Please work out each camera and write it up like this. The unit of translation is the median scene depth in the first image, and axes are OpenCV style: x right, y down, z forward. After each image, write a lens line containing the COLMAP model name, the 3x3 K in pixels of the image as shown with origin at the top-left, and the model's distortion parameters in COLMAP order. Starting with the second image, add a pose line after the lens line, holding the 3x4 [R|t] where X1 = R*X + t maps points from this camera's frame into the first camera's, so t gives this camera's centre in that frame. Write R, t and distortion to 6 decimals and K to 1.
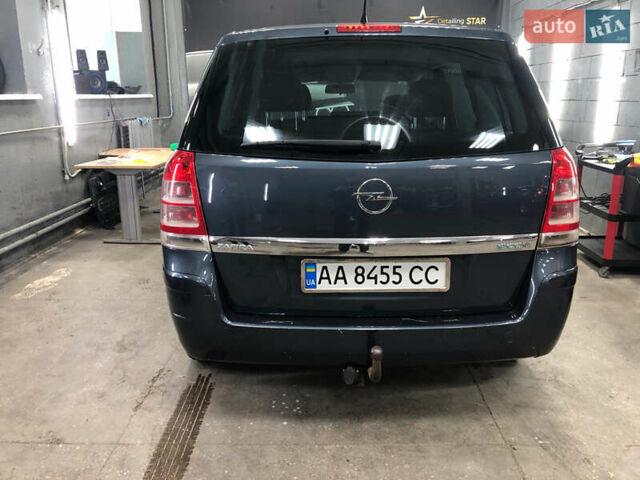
lens RADIAL K [[521.0, 0, 320.0], [0, 521.0, 211.0], [0, 0, 1]] dist [0.071964, -0.104391]
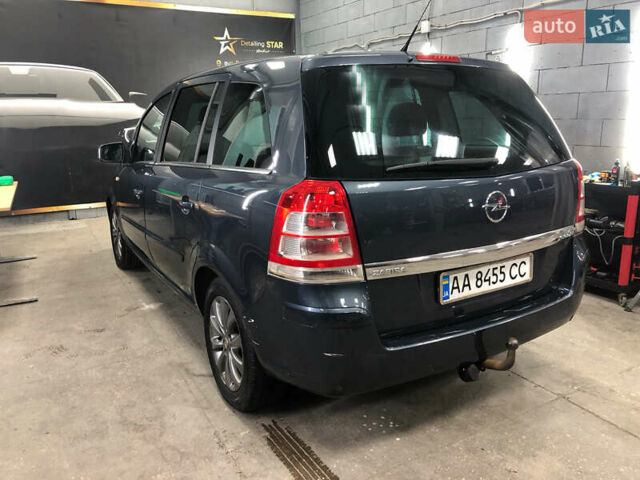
lens RADIAL K [[523.7, 0, 318.1], [0, 523.7, 212.9], [0, 0, 1]] dist [0.011488, -0.001783]
pose [[0.865768, -0.103057, 0.489719, -0.746351], [0.116620, 0.993173, 0.002832, -0.060041], [-0.486667, 0.054659, 0.871876, 0.189069]]
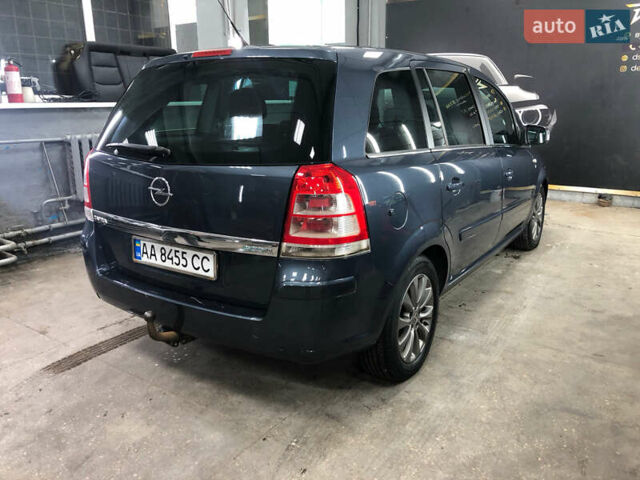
lens RADIAL K [[523.7, 0, 318.1], [0, 523.7, 212.9], [0, 0, 1]] dist [0.011488, -0.001783]
pose [[0.828947, 0.114848, -0.547409, 1.046518], [-0.112263, 0.992939, 0.038320, -0.064208], [0.547945, 0.029689, 0.835987, 0.158434]]
